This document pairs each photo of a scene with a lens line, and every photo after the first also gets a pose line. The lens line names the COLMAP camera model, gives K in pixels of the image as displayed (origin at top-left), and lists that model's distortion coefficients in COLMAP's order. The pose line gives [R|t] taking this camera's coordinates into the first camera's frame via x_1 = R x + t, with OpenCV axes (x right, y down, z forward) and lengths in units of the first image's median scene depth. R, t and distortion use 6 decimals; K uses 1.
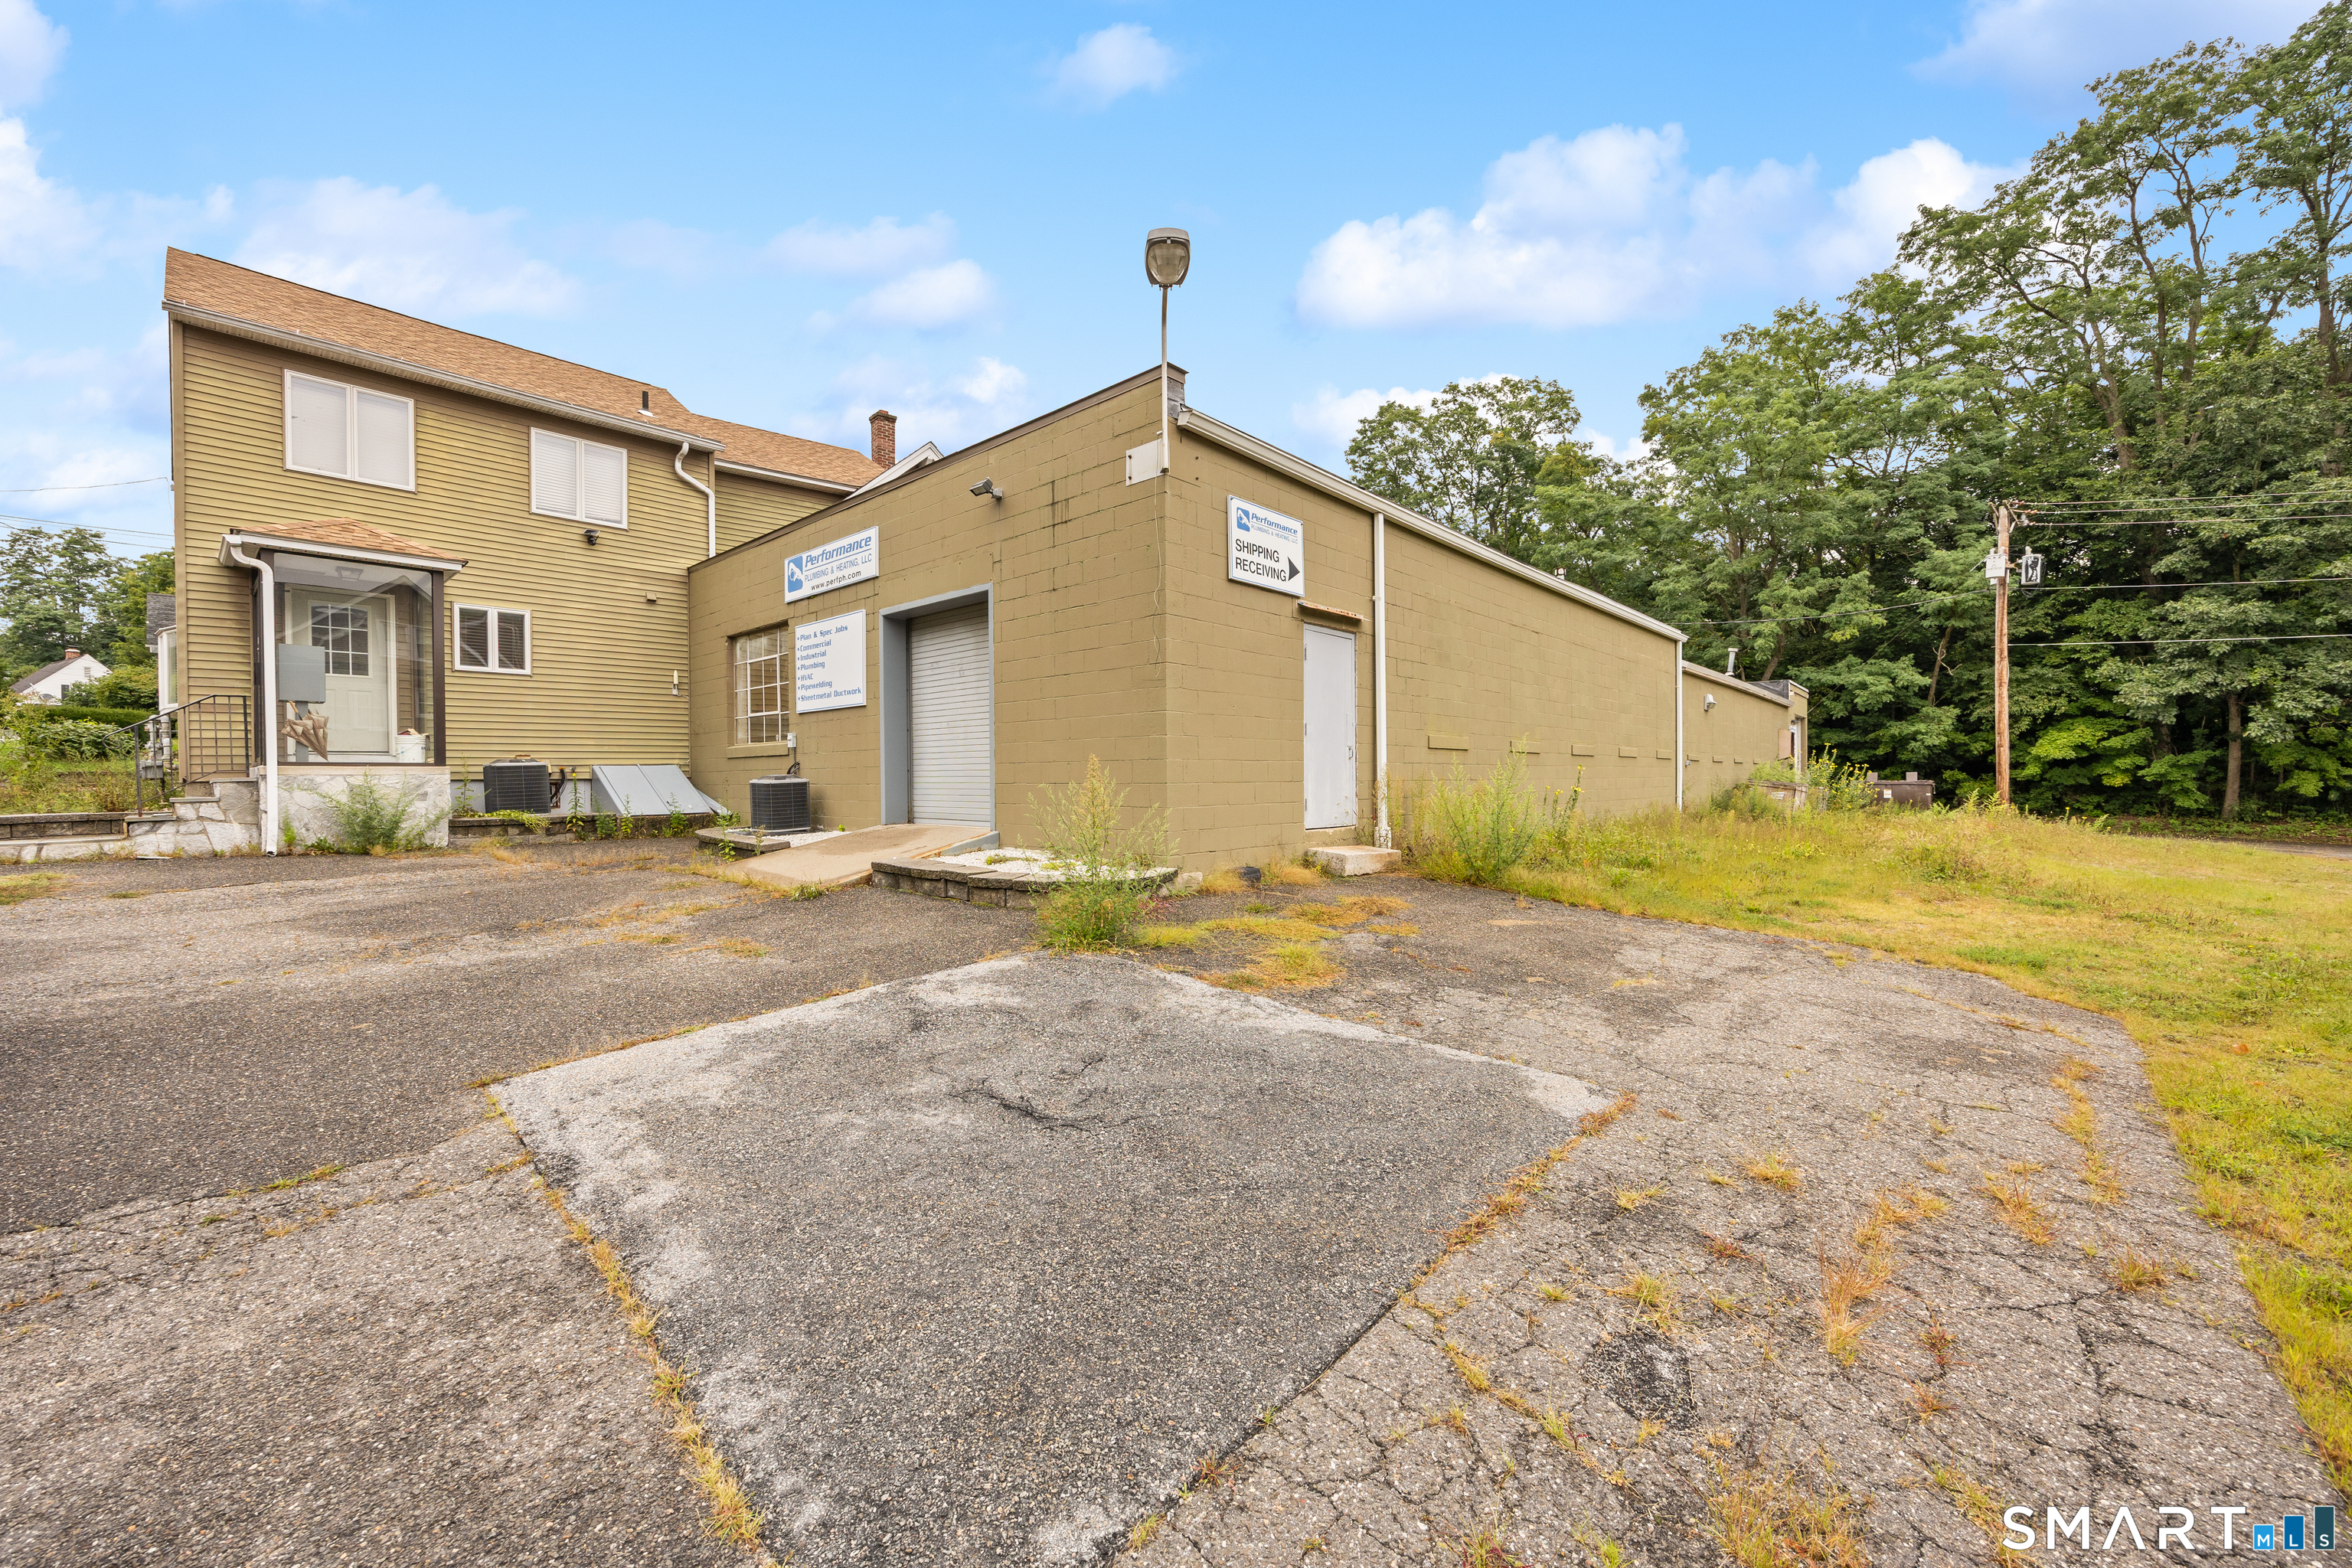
lens RADIAL K [[919.8, 0, 1183.4], [0, 919.8, 778.2], [0, 0, 1]] dist [-0.001499, 0.000254]
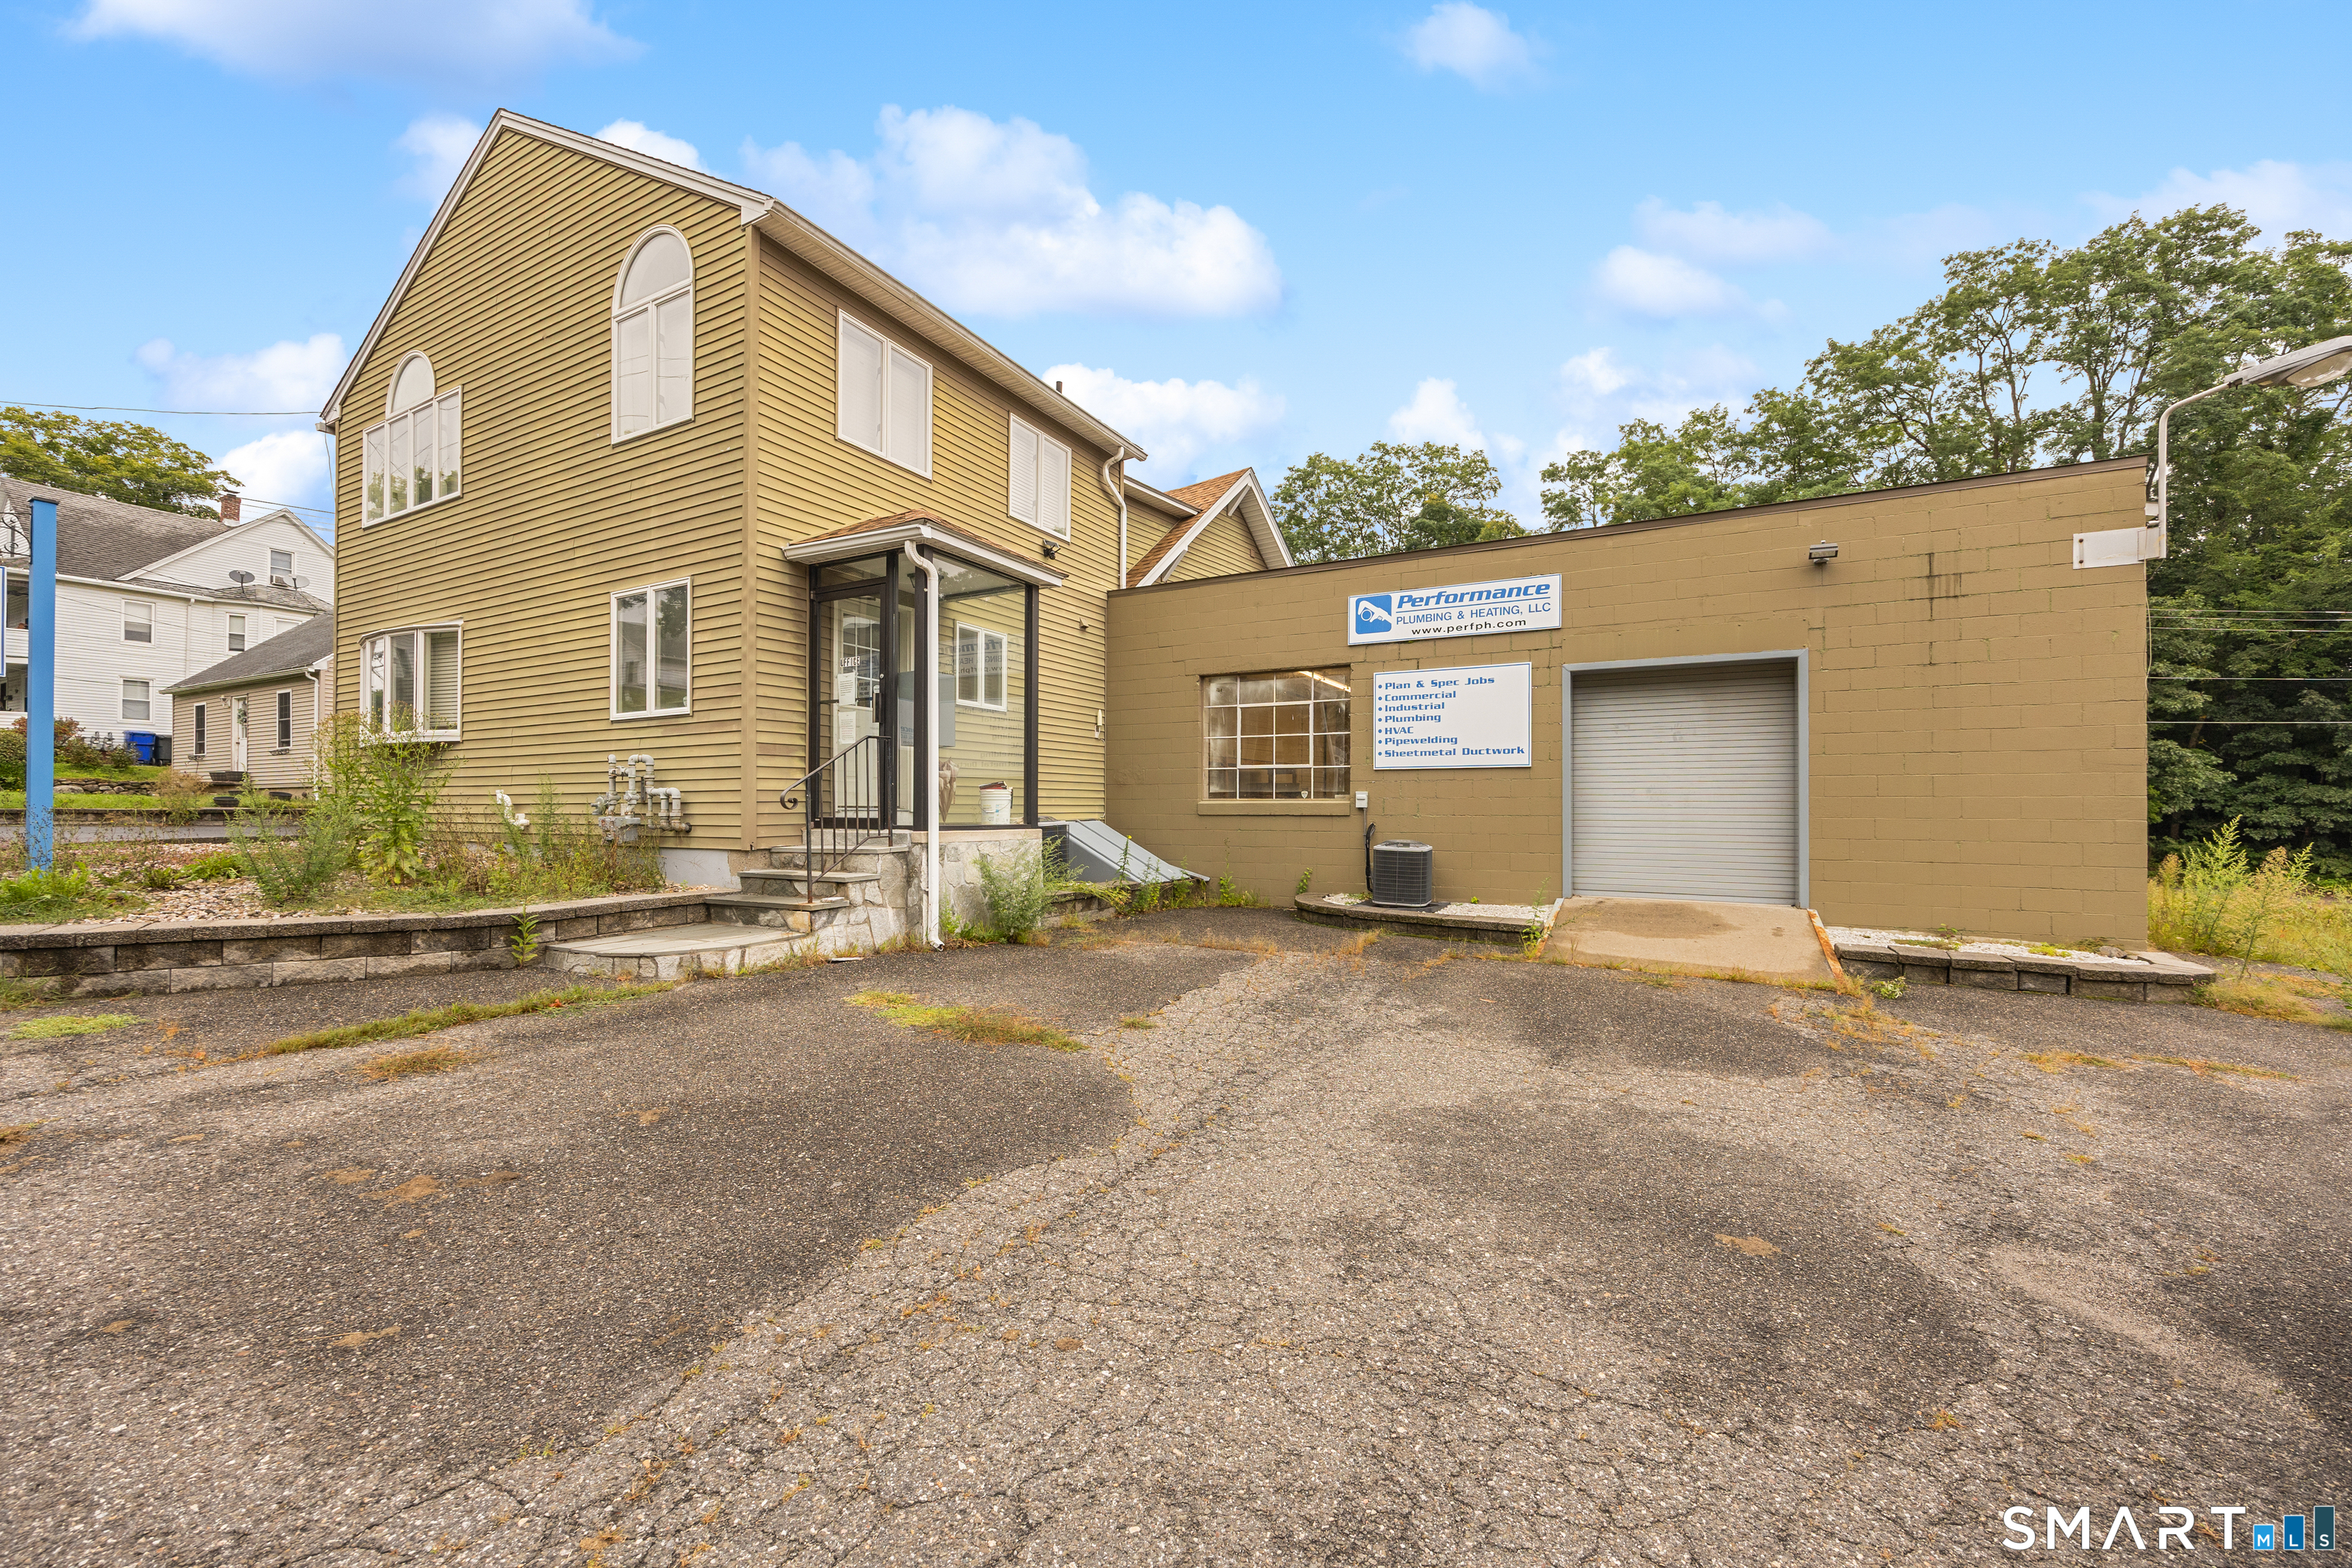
lens RADIAL K [[919.8, 0, 1175.9], [0, 919.8, 806.7], [0, 0, 1]] dist [-0.001499, 0.000254]
pose [[0.971057, 0.013394, 0.238472, -0.817185], [-0.012676, 0.999909, -0.004544, -0.027728], [-0.238512, 0.001389, 0.971139, 0.174489]]
